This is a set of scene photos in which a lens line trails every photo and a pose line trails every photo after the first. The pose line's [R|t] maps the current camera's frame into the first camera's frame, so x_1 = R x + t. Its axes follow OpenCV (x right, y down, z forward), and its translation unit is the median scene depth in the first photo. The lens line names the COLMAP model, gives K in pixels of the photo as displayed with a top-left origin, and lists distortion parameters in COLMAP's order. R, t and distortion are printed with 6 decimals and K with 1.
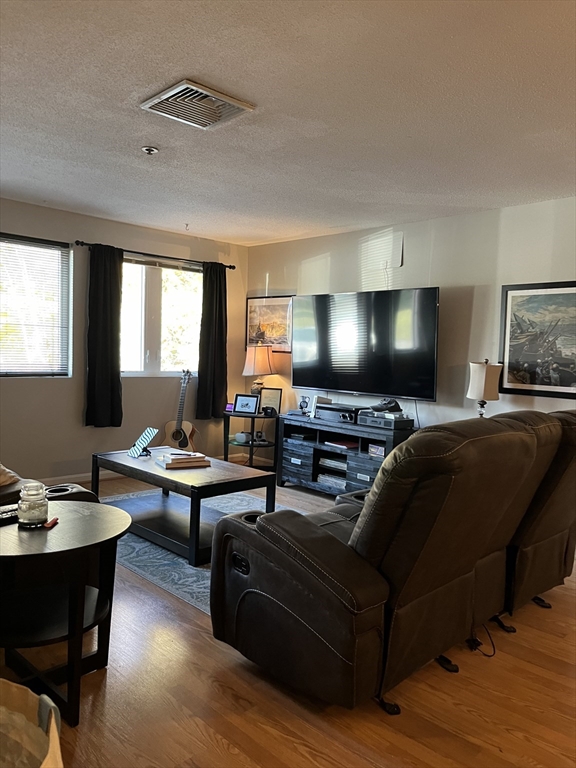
lens RADIAL K [[588.9, 0, 288.0], [0, 588.9, 384.0], [0, 0, 1]] dist [0.075038, -0.003053]
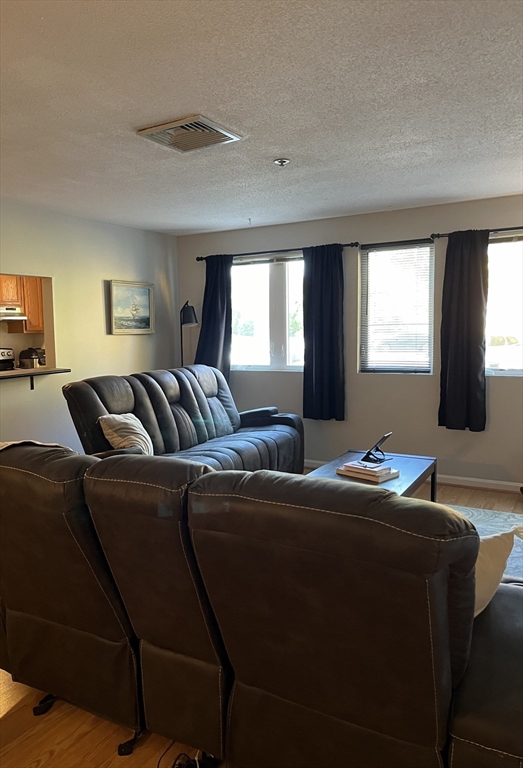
lens RADIAL K [[580.3, 0, 228.5], [0, 580.3, 384.8], [0, 0, 1]] dist [-0.004201, -0.001514]
pose [[0.220667, 0.040867, -0.974493, 0.577150], [-0.041944, 0.998595, 0.032380, -0.013162], [0.974447, 0.033729, 0.222071, 0.544511]]
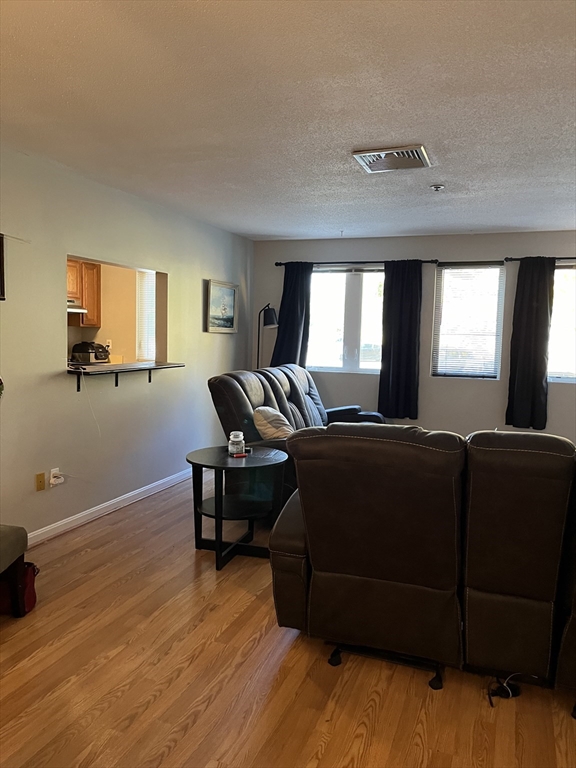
lens RADIAL K [[576.0, 0, 288.0], [0, 576.0, 384.0], [0, 0, 1]] dist [0.002788, -0.010242]
pose [[0.399754, 0.040074, -0.915746, 0.550412], [-0.074068, 0.997189, 0.011304, 0.016090], [0.913625, 0.063309, 0.401599, 0.240671]]
